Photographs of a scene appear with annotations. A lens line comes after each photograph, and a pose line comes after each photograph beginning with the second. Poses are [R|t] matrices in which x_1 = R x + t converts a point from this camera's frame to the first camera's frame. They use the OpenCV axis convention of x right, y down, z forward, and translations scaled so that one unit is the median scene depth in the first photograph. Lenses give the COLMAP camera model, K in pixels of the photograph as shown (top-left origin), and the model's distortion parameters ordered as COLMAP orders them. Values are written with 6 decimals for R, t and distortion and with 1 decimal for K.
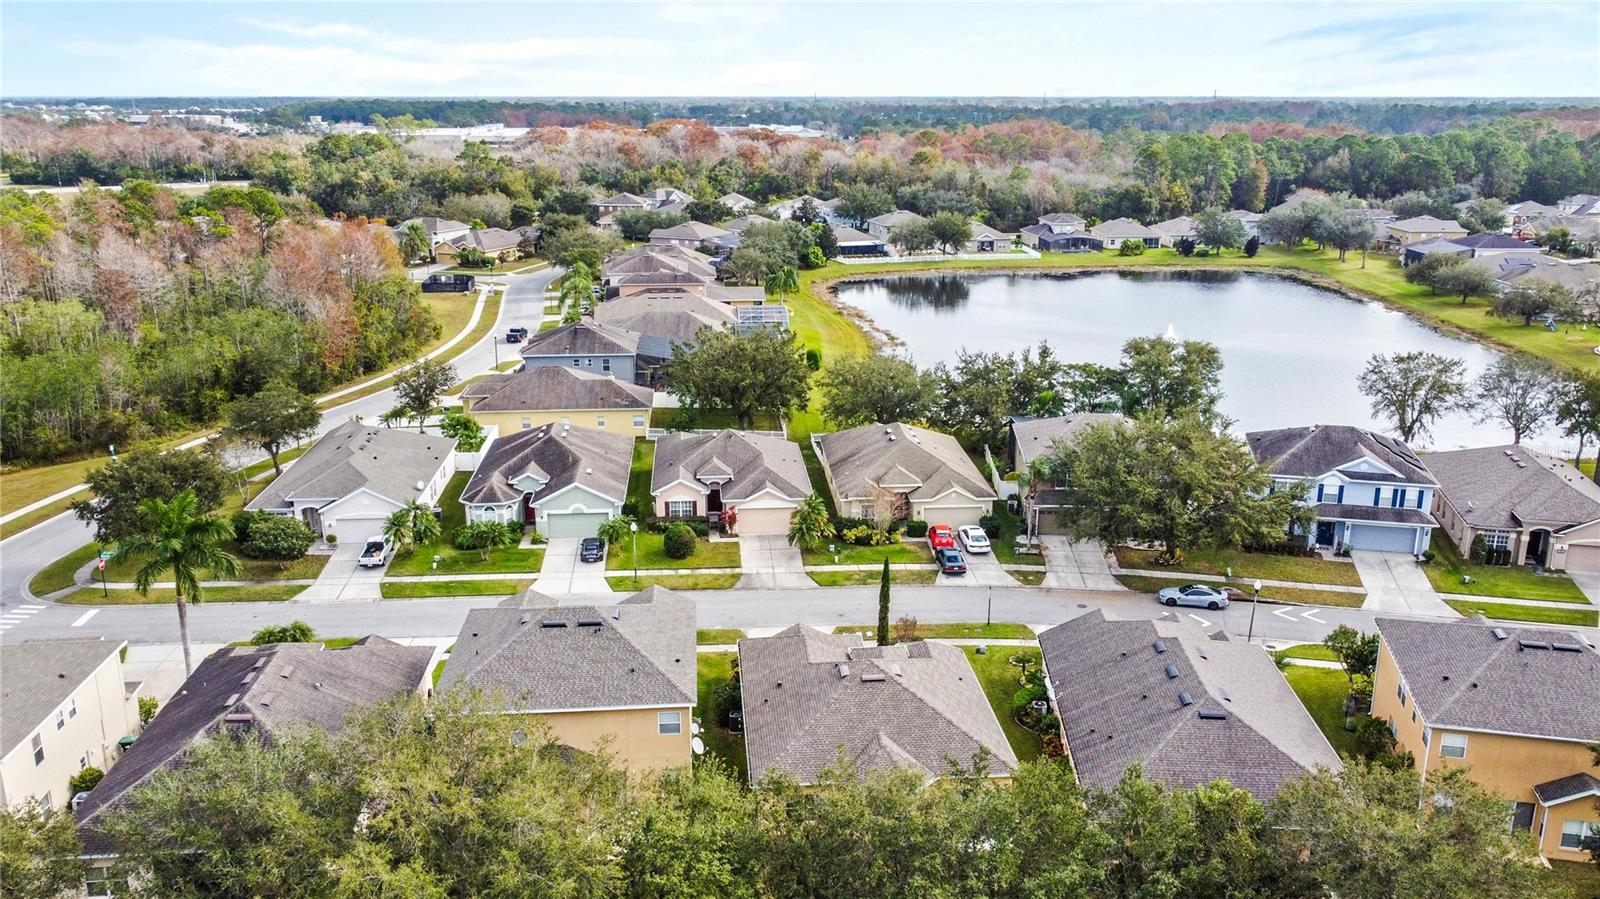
lens RADIAL K [[1212.4, 0, 800.0], [0, 1212.4, 449.5], [0, 0, 1]] dist [-0.004094, -0.005085]
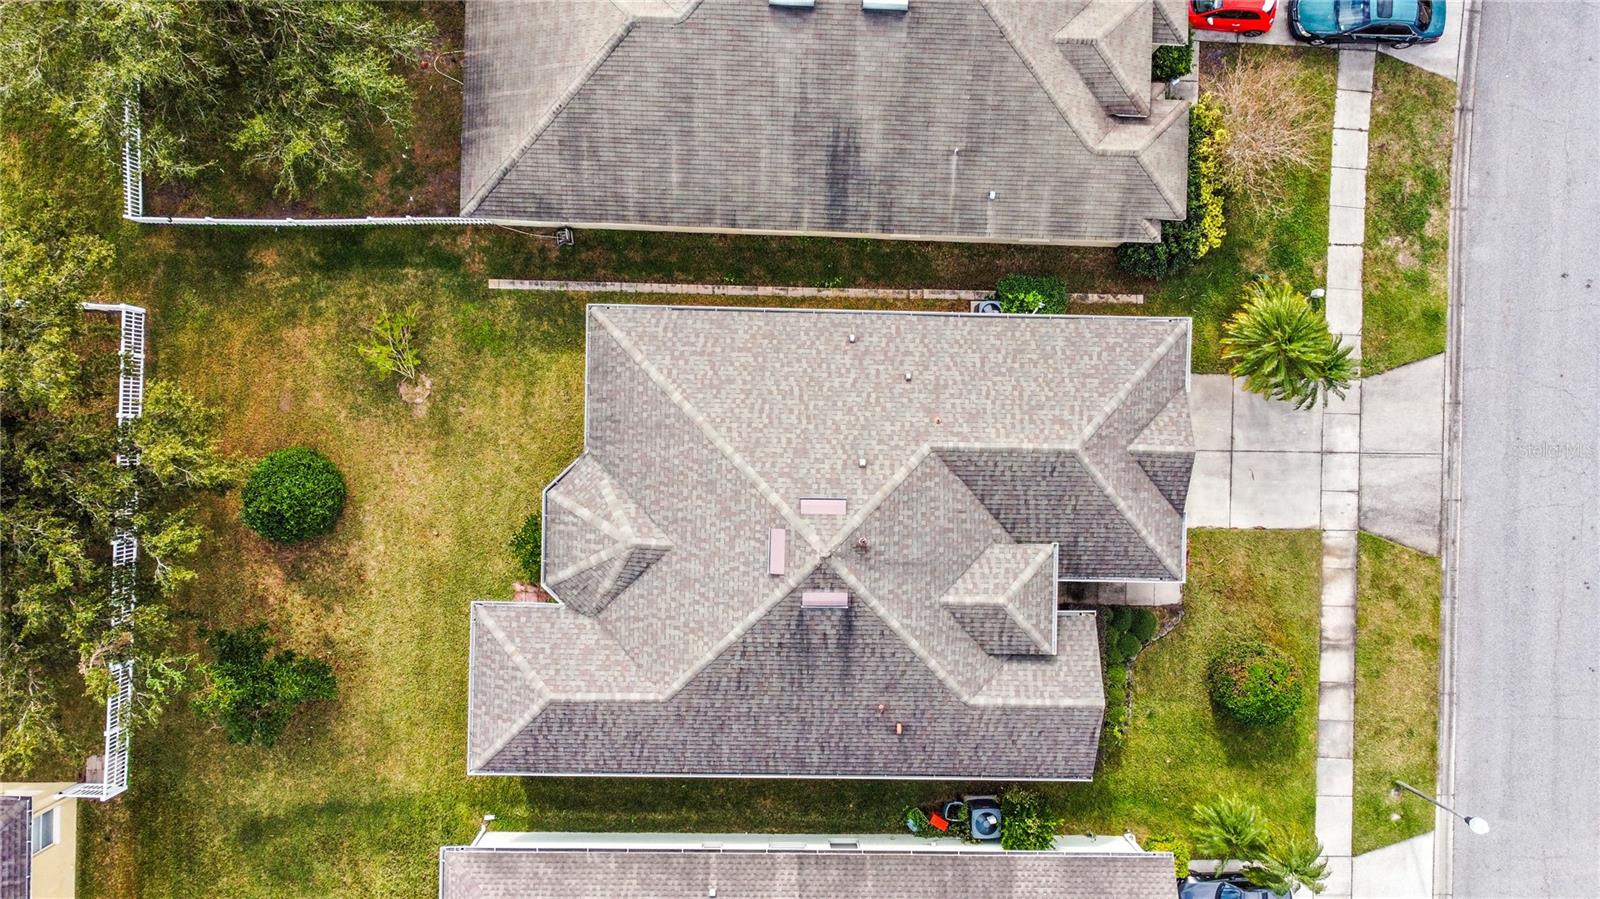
lens RADIAL K [[1206.6, 0, 800.0], [0, 1206.6, 449.5], [0, 0, 1]] dist [-0.004736, -0.004245]
pose [[0.104537, -0.994516, 0.003039, -0.030588], [0.257438, 0.030011, 0.965829, -0.252971], [-0.960624, -0.100183, 0.259164, 0.789116]]
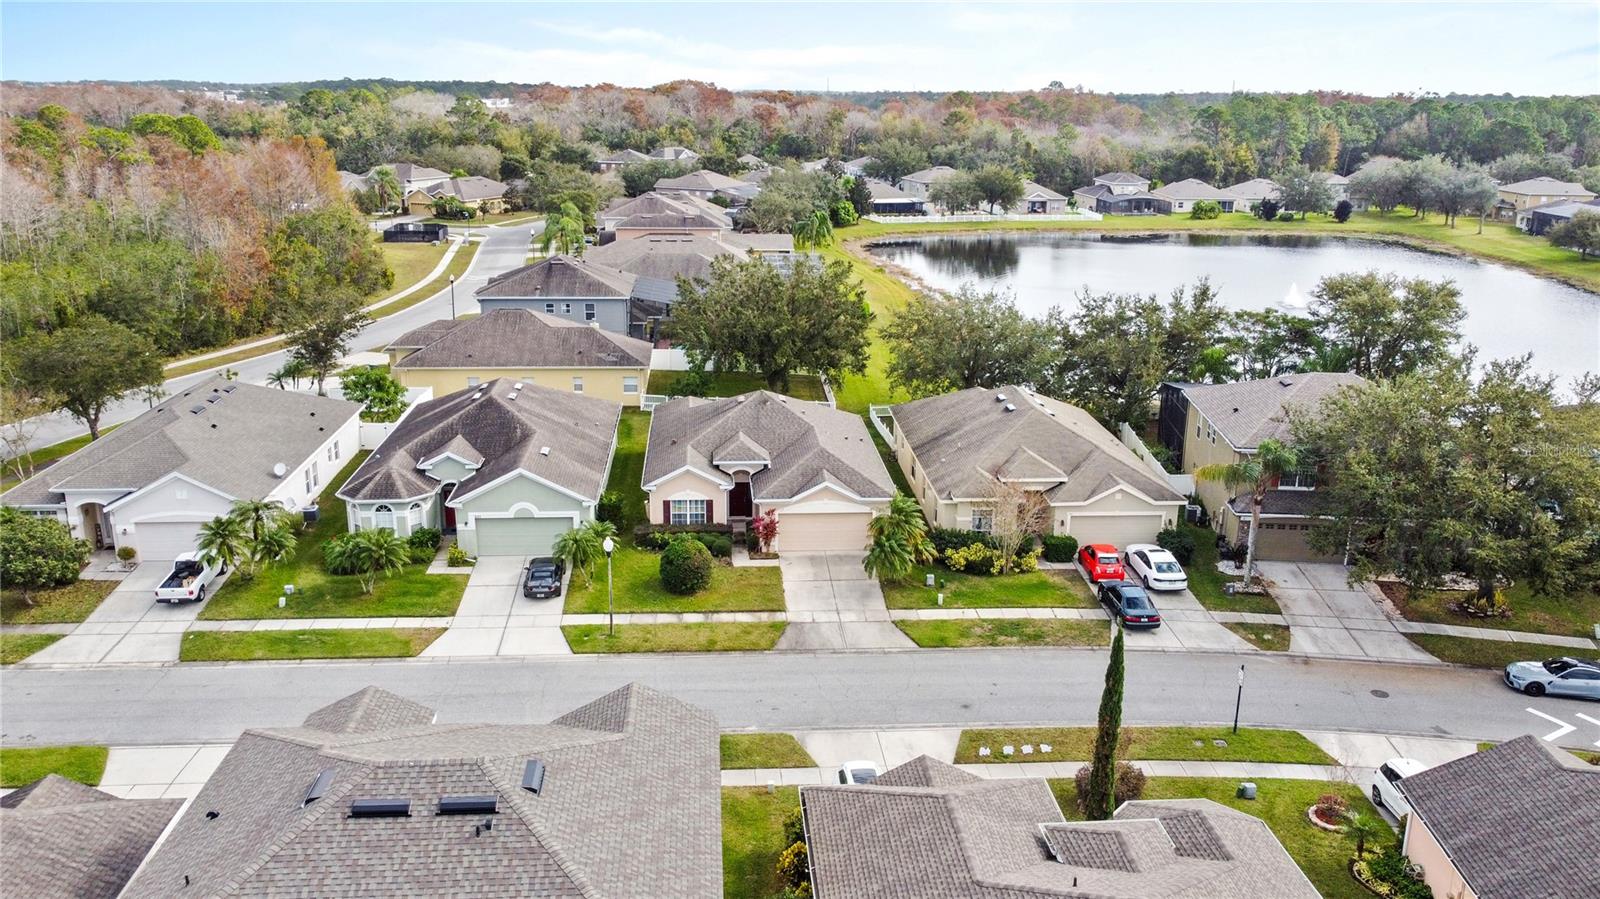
lens RADIAL K [[1206.6, 0, 800.0], [0, 1206.6, 449.5], [0, 0, 1]] dist [-0.004736, -0.004245]
pose [[0.999900, 0.013241, -0.004967, -0.029199], [-0.013202, 0.999882, 0.007825, 0.008164], [0.005070, -0.007759, 0.999957, 0.290759]]
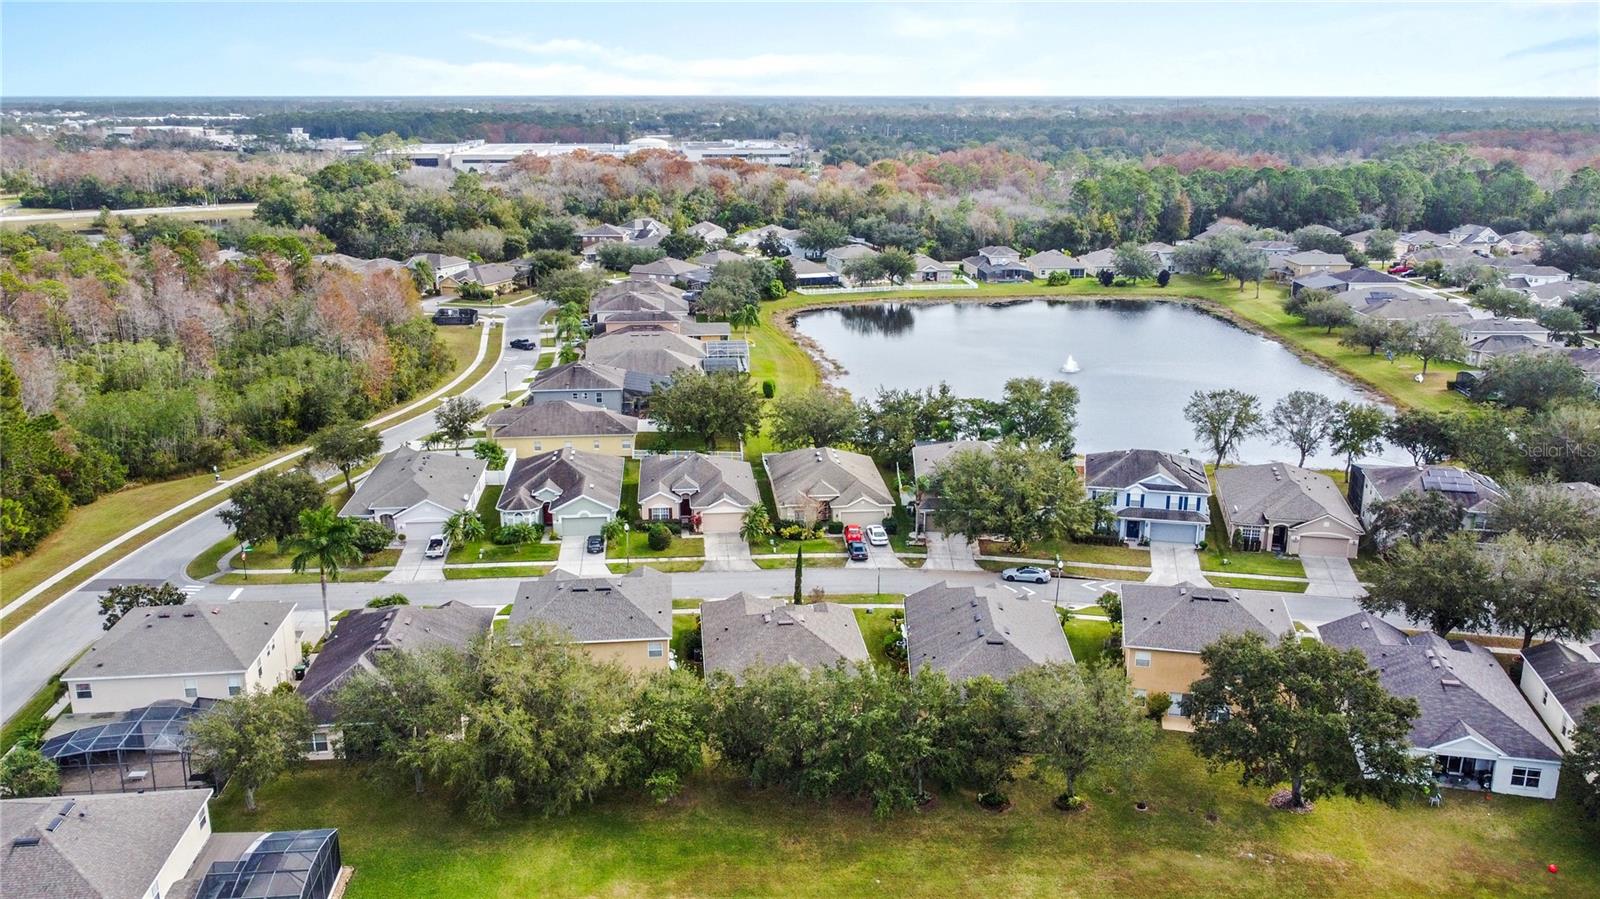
lens RADIAL K [[1206.6, 0, 800.0], [0, 1206.6, 449.5], [0, 0, 1]] dist [-0.004736, -0.004245]
pose [[0.999793, -0.004247, 0.019899, 0.023901], [0.004278, 0.999990, -0.001534, -0.015475], [-0.019893, 0.001619, 0.999801, -0.270635]]
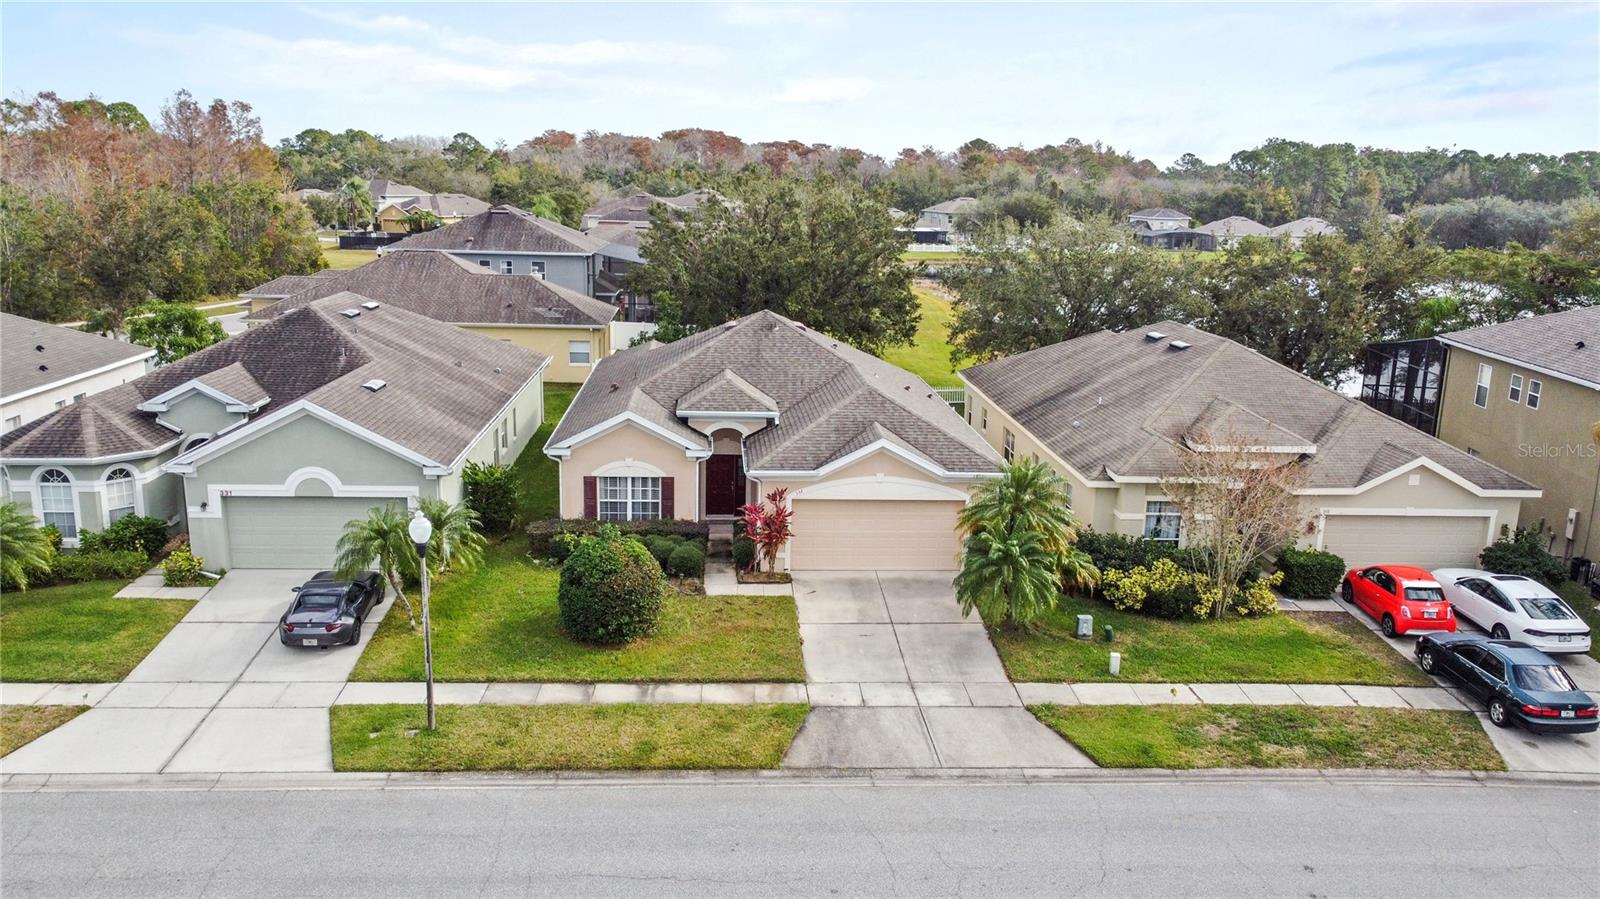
lens RADIAL K [[1179.6, 0, 800.0], [0, 1179.6, 449.5], [0, 0, 1]] dist [-0.000700, -0.000622]
pose [[0.999548, 0.028454, -0.009668, -0.036138], [-0.028921, 0.998218, -0.052197, 0.040689], [0.008165, 0.052453, 0.998590, 0.521745]]
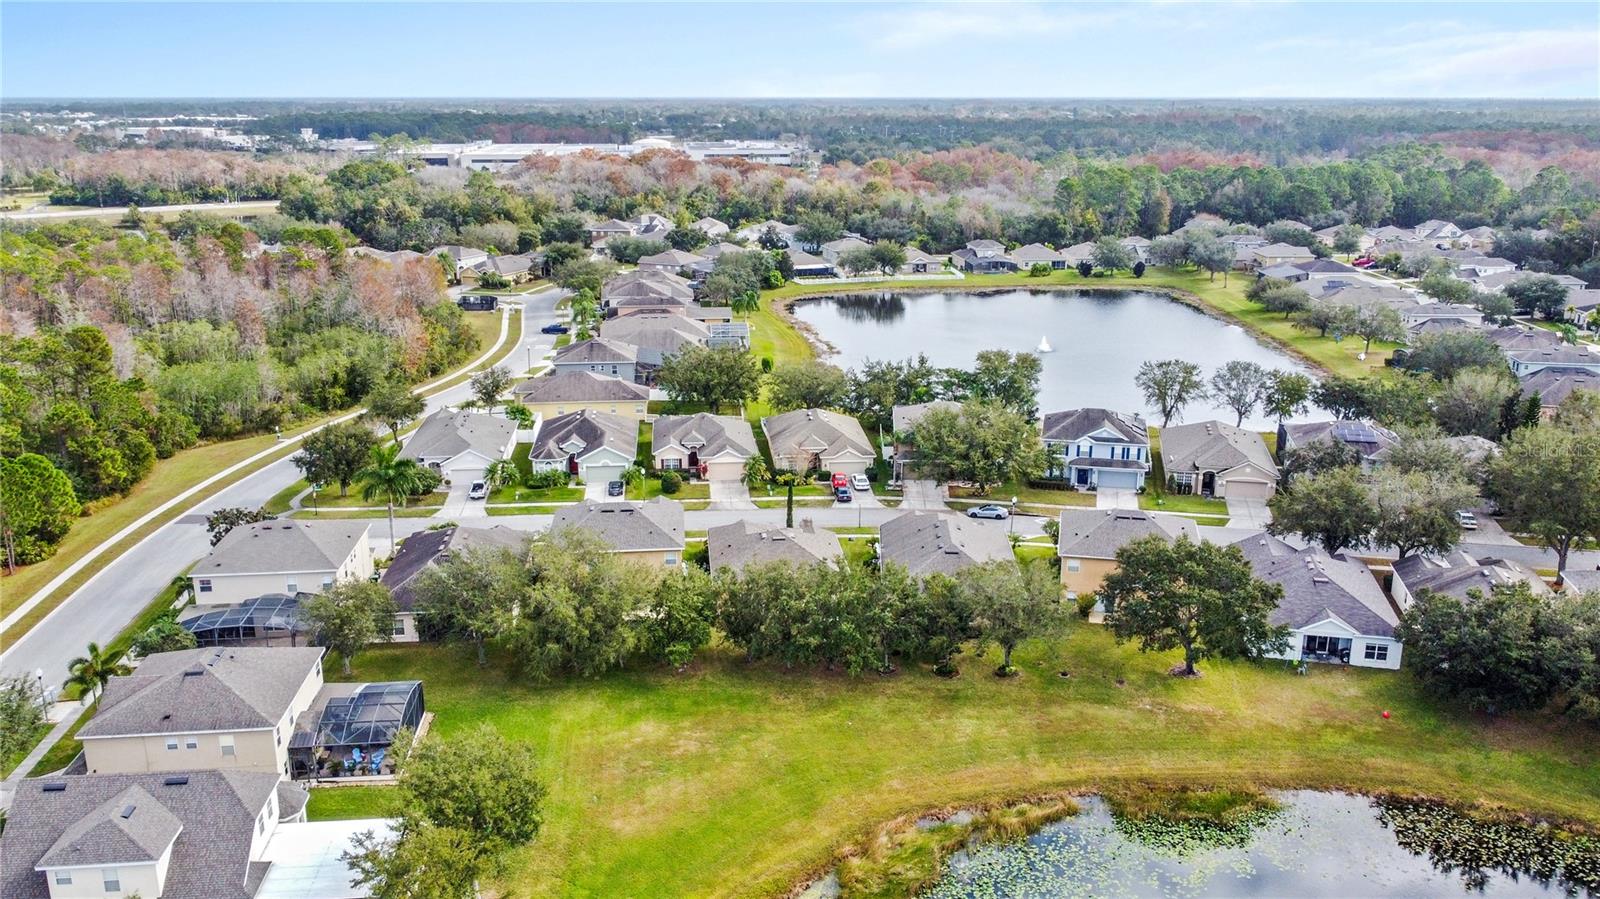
lens RADIAL K [[1198.0, 0, 800.0], [0, 1198.0, 449.5], [0, 0, 1]] dist [-0.004318, -0.004712]
pose [[0.999806, -0.003905, 0.019284, 0.028373], [0.003914, 0.999992, -0.000422, 0.025530], [-0.019282, 0.000497, 0.999814, -0.418347]]
